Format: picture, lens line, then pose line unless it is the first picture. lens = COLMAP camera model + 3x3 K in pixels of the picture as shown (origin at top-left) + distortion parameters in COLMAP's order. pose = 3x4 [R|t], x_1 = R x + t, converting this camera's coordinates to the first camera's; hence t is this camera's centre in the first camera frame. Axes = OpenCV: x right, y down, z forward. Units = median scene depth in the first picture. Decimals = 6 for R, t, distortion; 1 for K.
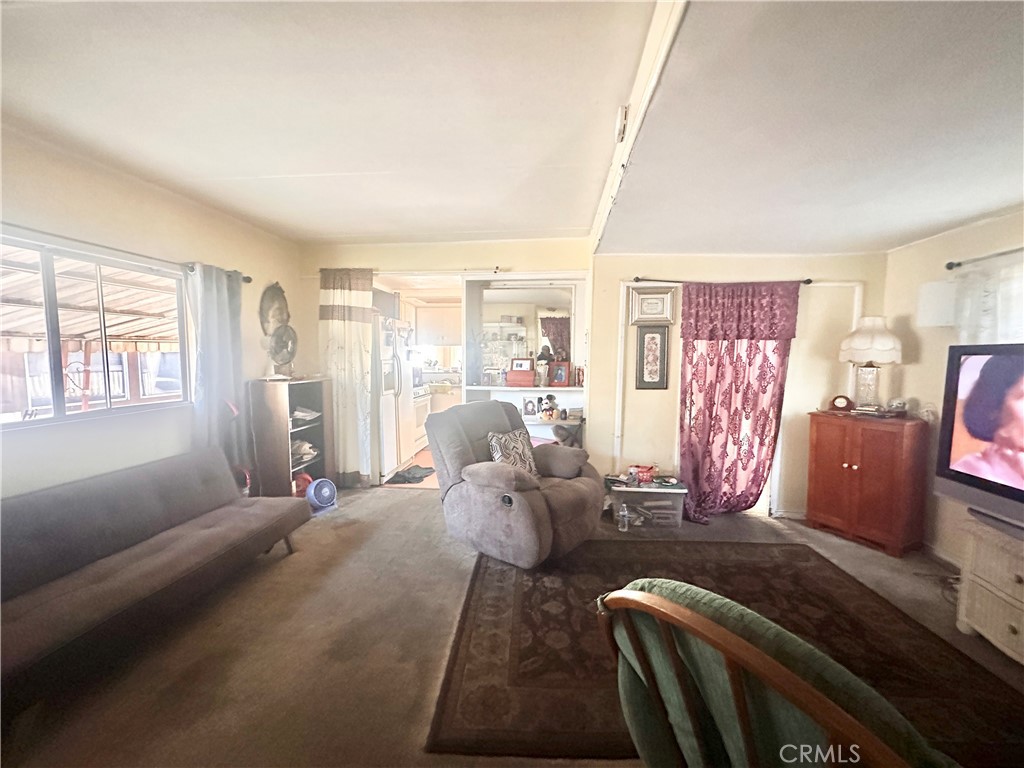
lens RADIAL K [[407.0, 0, 512.9], [0, 407.0, 385.9], [0, 0, 1]] dist [-0.000298, 0.000198]
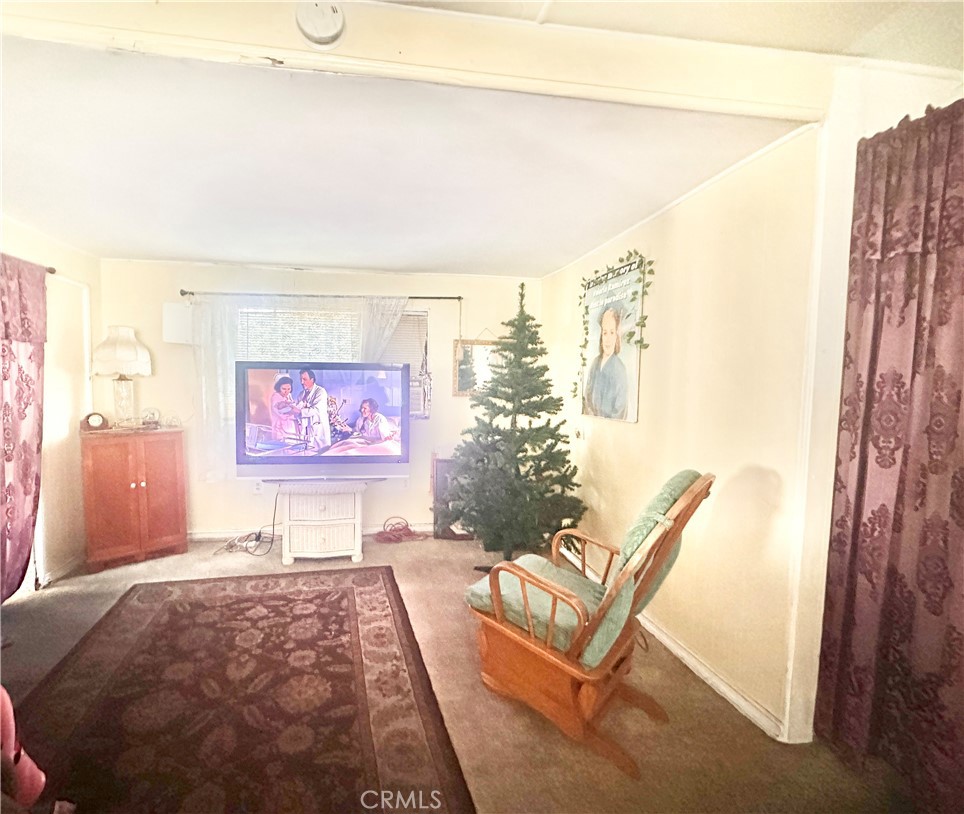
lens RADIAL K [[378.0, 0, 480.6], [0, 378.0, 407.0], [0, 0, 1]] dist [-0.000406, -0.000039]
pose [[-0.240904, -0.079325, 0.967302, -0.189577], [0.060778, 0.993465, 0.096607, -0.017421], [-0.968644, 0.082064, -0.234508, 0.399426]]
